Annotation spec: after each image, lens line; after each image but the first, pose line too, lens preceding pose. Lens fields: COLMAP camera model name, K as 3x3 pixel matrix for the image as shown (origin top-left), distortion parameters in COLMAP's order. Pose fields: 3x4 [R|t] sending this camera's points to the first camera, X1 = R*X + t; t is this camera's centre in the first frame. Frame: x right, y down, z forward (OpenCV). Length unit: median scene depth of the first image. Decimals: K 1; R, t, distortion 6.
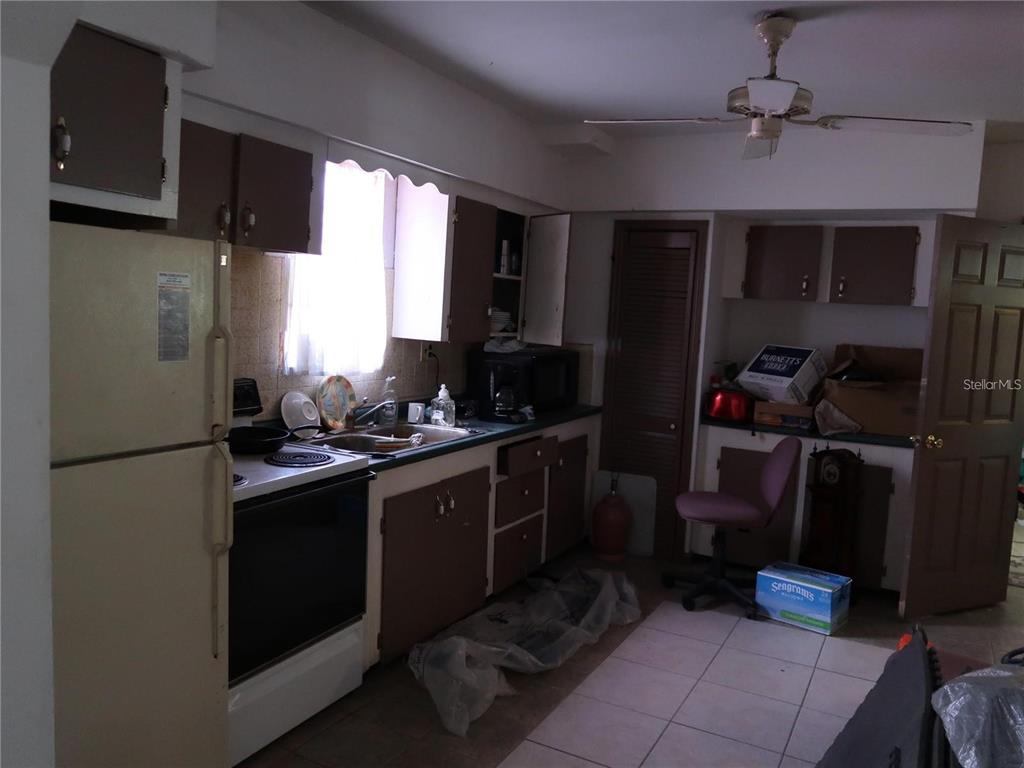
lens RADIAL K [[794.9, 0, 512.0], [0, 794.9, 384.0], [0, 0, 1]] dist [-0.005242, -0.001675]
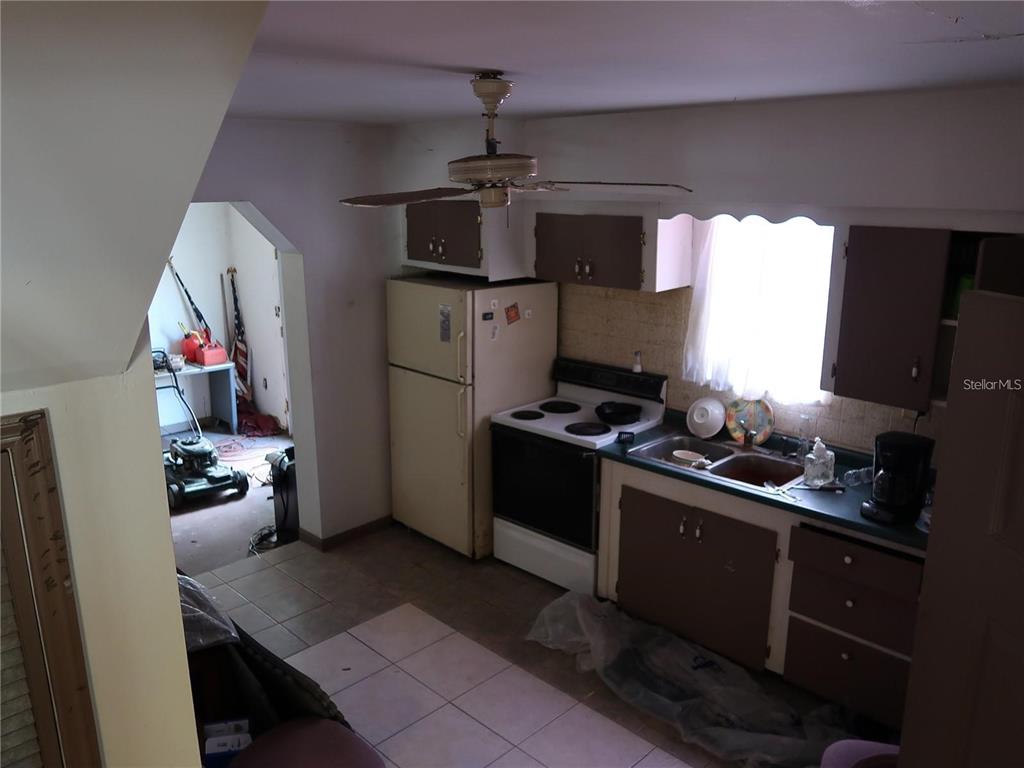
lens RADIAL K [[794.9, 0, 512.0], [0, 794.9, 384.0], [0, 0, 1]] dist [-0.005242, -0.001675]
pose [[-0.276789, 0.189143, -0.942132, 0.891504], [-0.108362, 0.968039, 0.226180, -0.236949], [0.954801, 0.164695, -0.247446, 0.932543]]
